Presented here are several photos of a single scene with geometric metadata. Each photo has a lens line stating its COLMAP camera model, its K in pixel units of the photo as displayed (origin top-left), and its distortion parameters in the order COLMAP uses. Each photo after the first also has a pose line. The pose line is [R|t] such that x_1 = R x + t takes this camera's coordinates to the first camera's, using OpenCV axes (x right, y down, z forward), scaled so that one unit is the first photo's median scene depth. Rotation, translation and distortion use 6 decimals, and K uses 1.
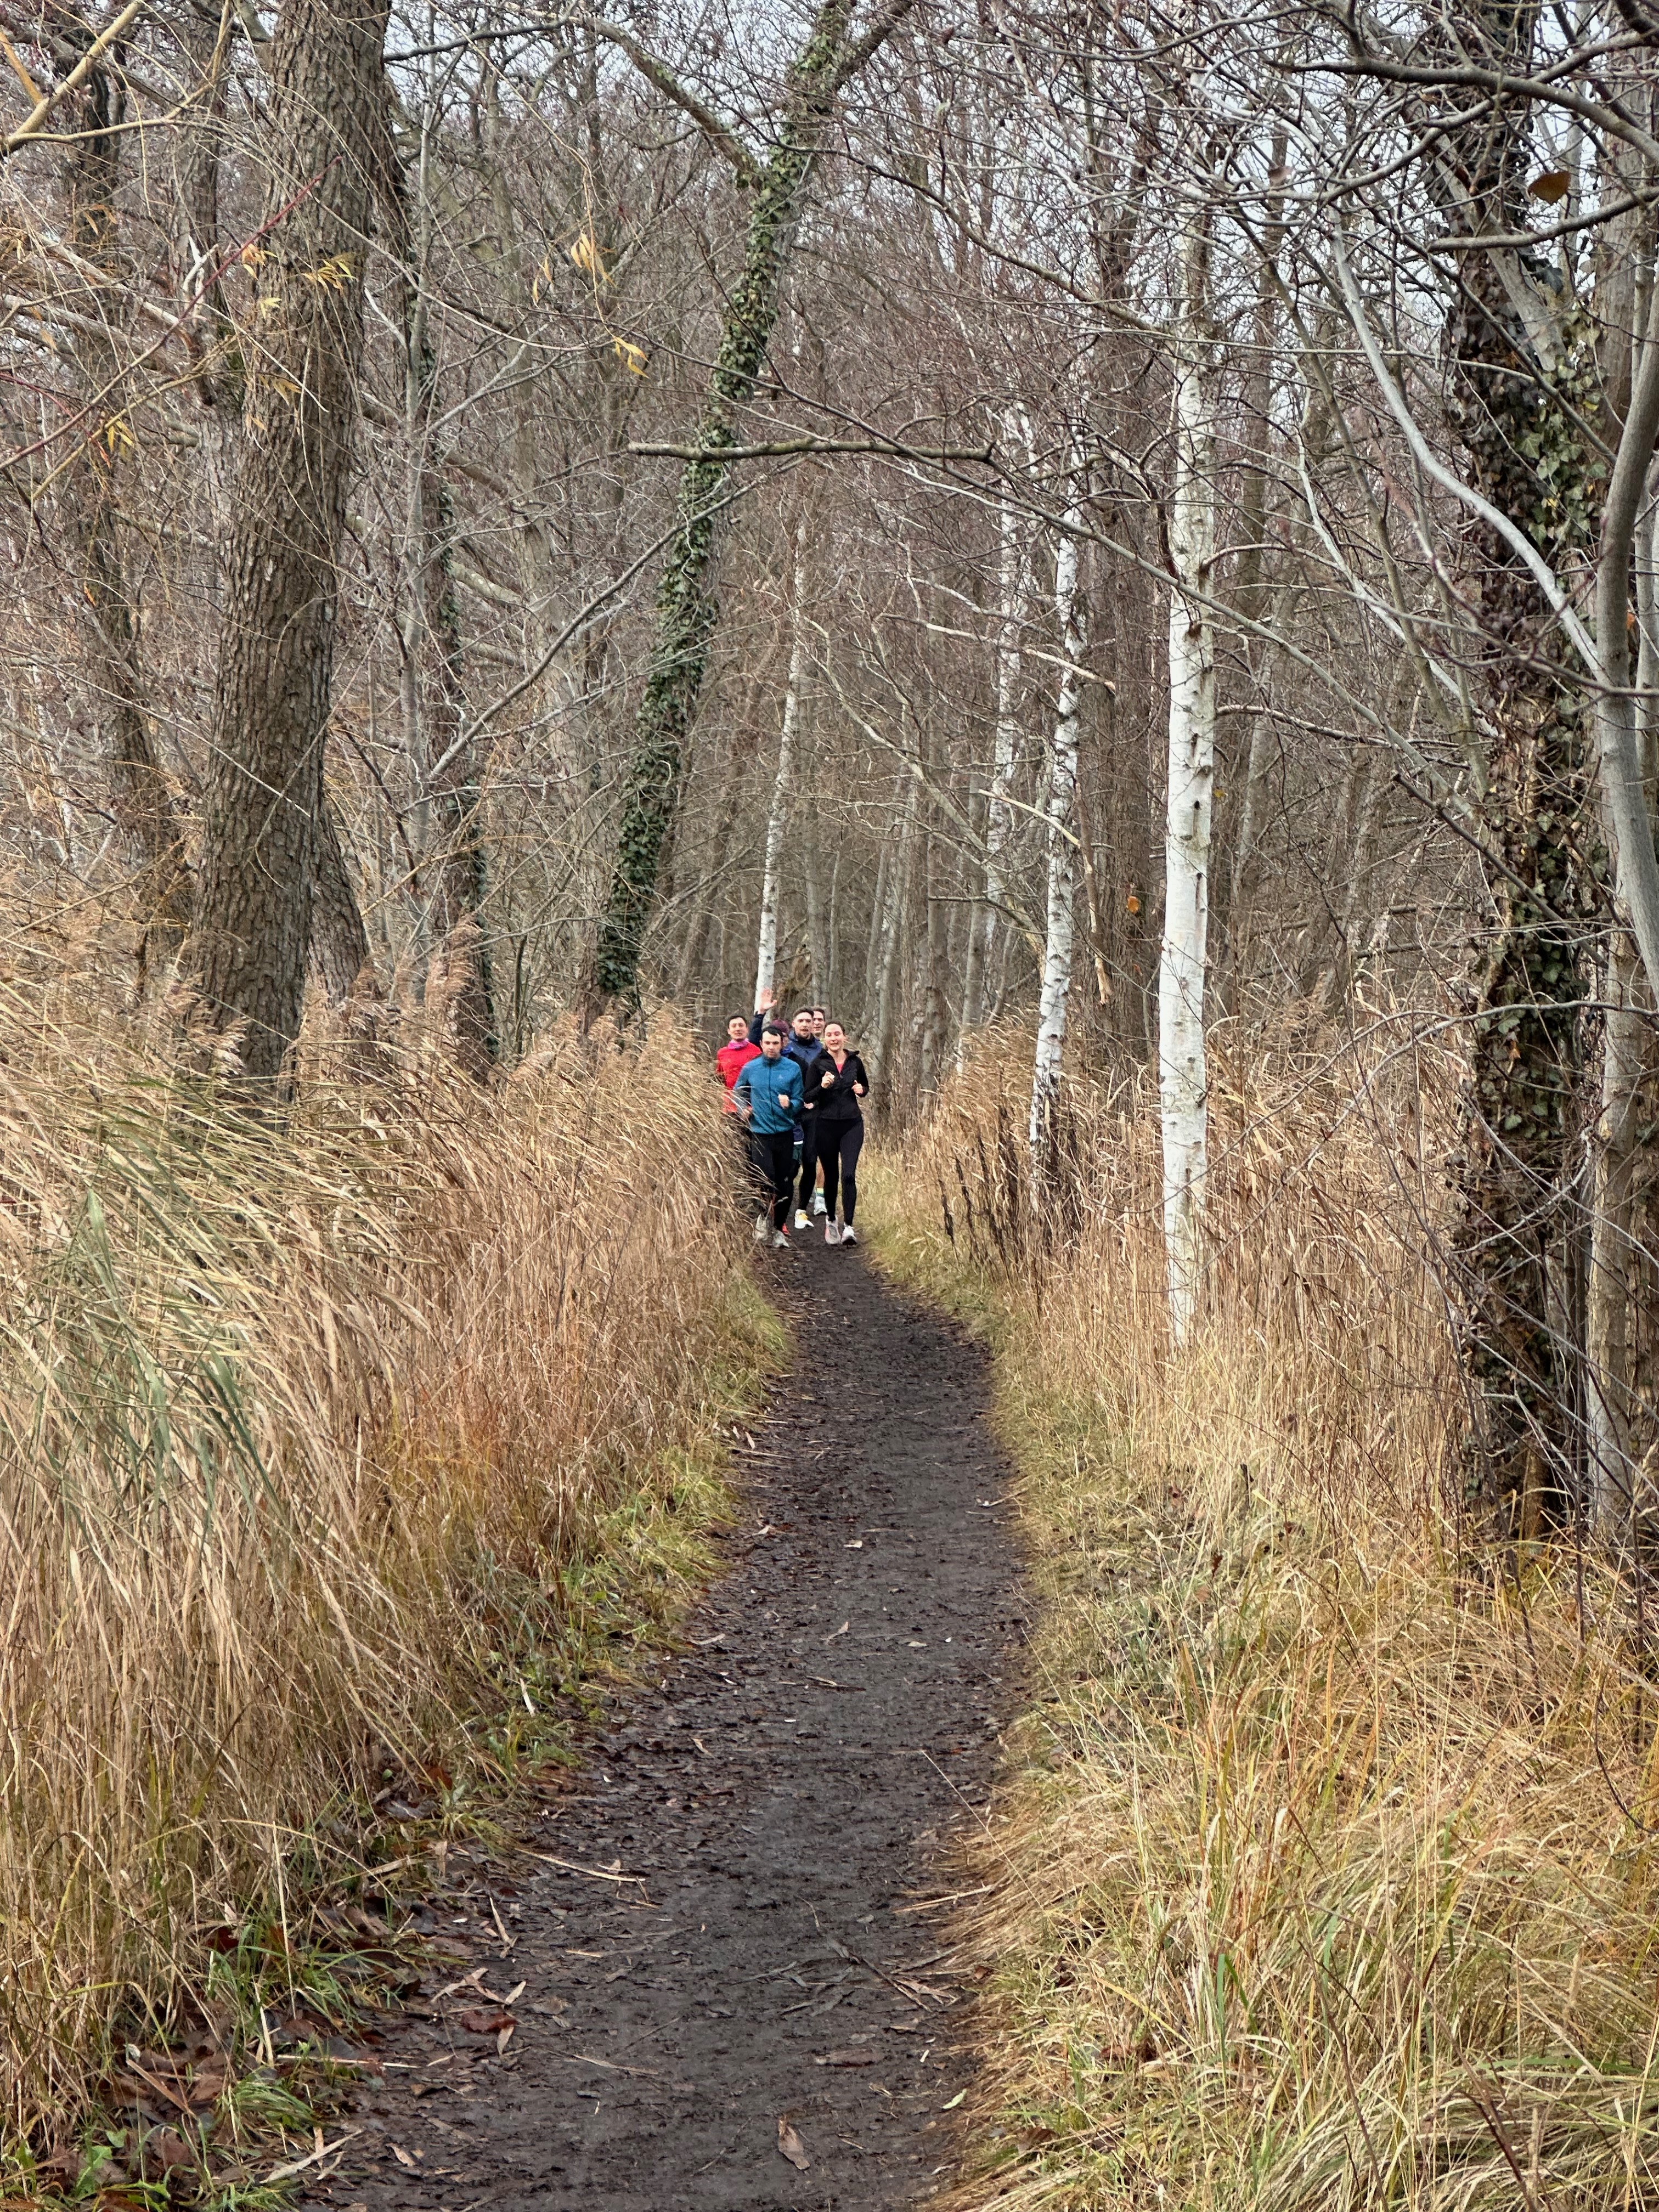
lens RADIAL K [[4880.9, 0, 888.9], [0, 4880.9, 1159.3], [0, 0, 1]] dist [0.203718, 1.674806]
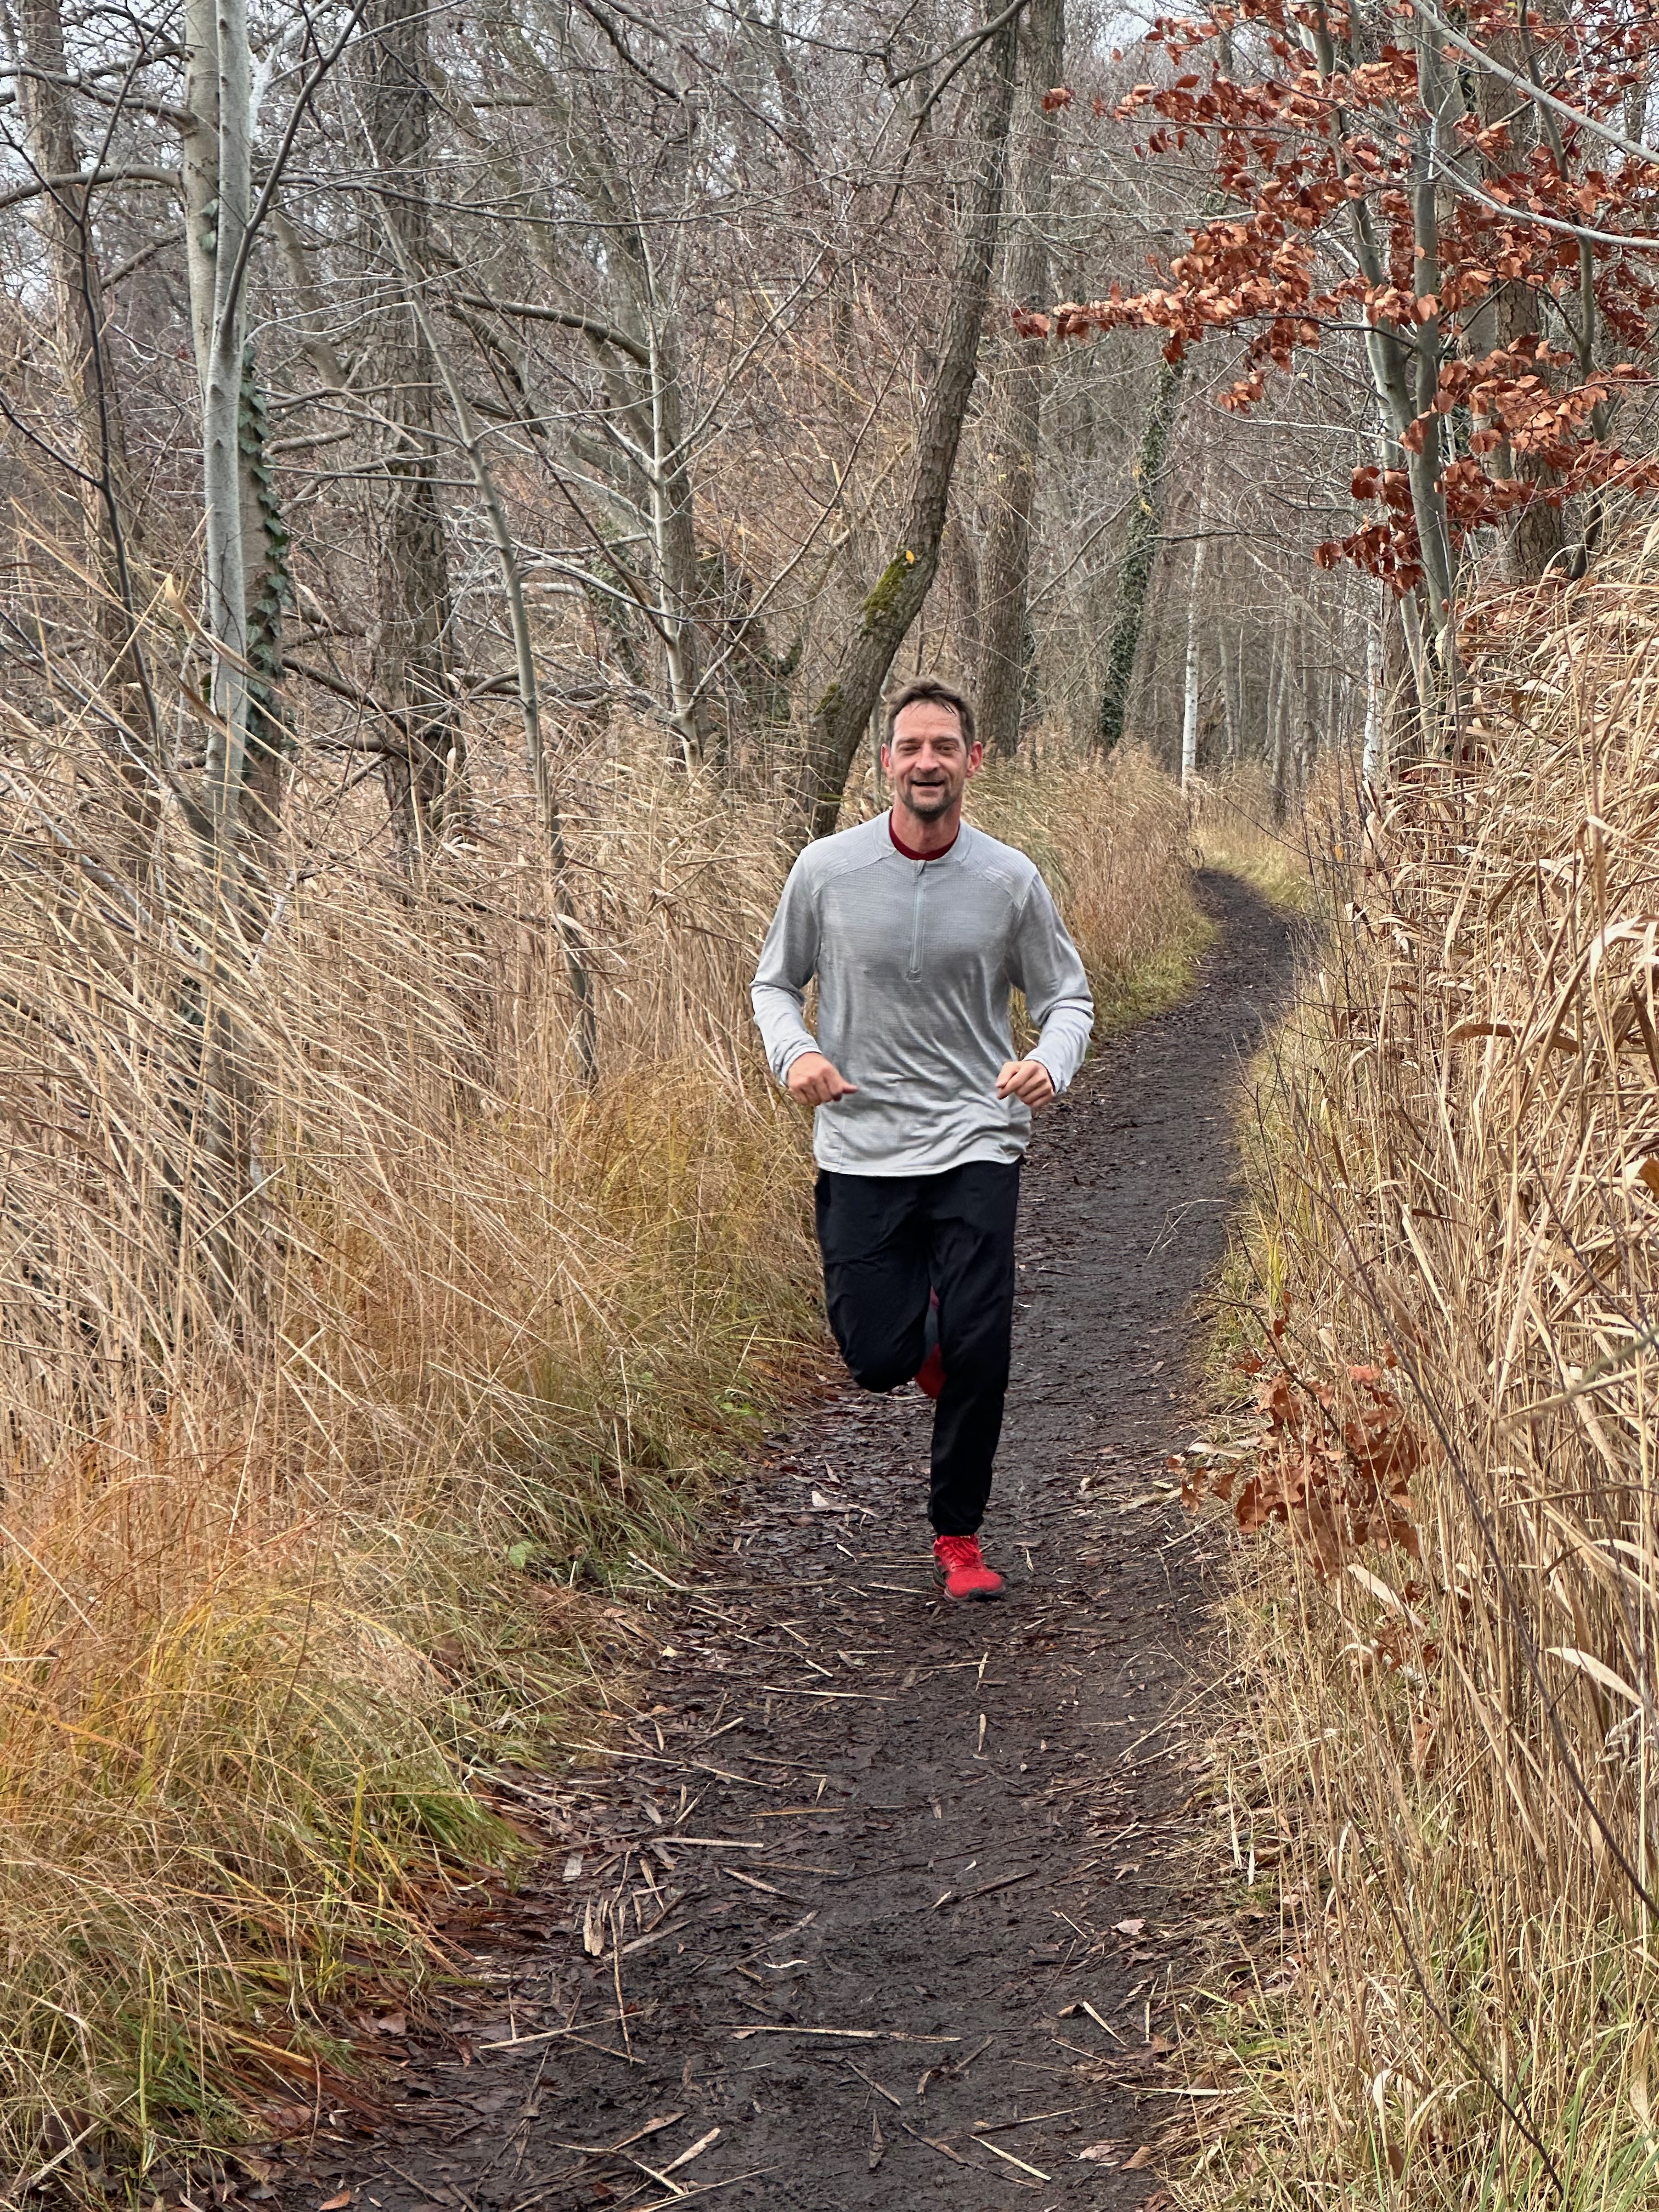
lens RADIAL K [[4859.2, 0, 823.4], [0, 4859.2, 1169.8], [0, 0, 1]] dist [0.137180, 2.919034]
pose [[0.994456, -0.027433, -0.101512, 0.023992], [0.033112, 0.997954, 0.054688, 0.036934], [0.099804, -0.057746, 0.993330, -1.235676]]
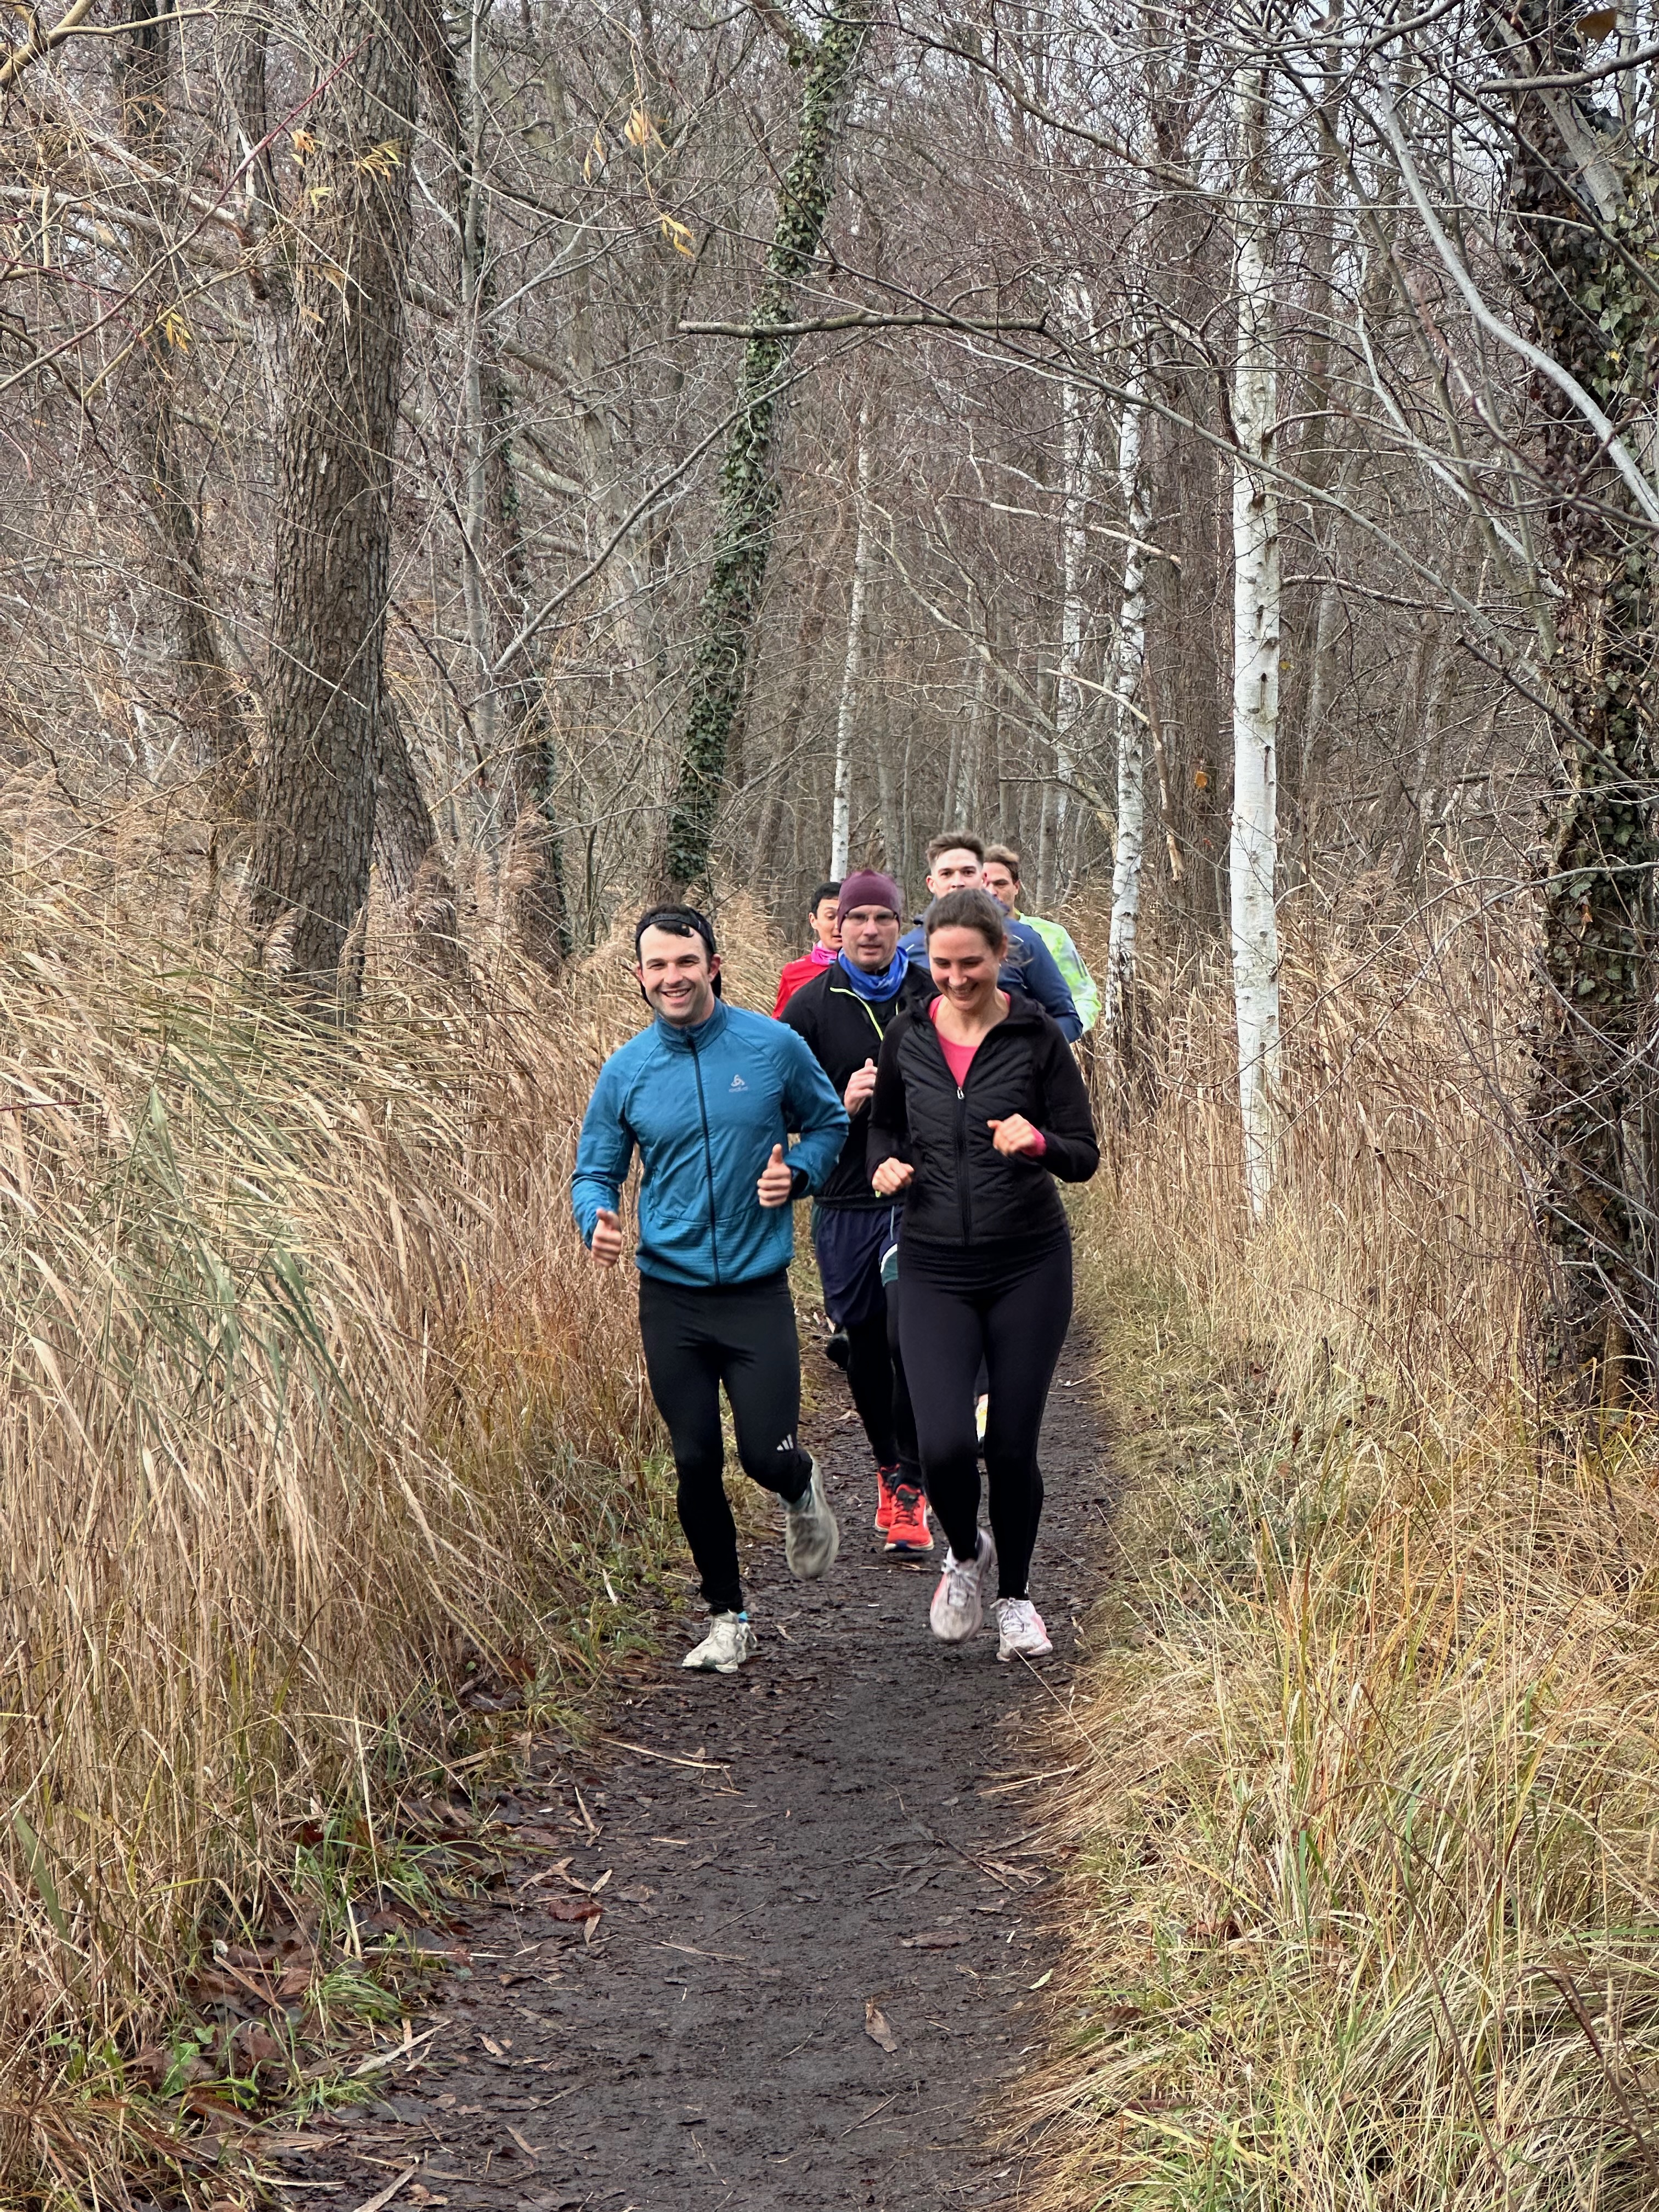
lens RADIAL K [[4871.4, 0, 883.9], [0, 4871.4, 1148.2], [0, 0, 1]] dist [0.176214, 2.195749]
pose [[0.999550, -0.023804, -0.018233, 0.002176], [0.024187, 0.999485, 0.021066, 0.000562], [0.017722, -0.021497, 0.999612, 0.006370]]
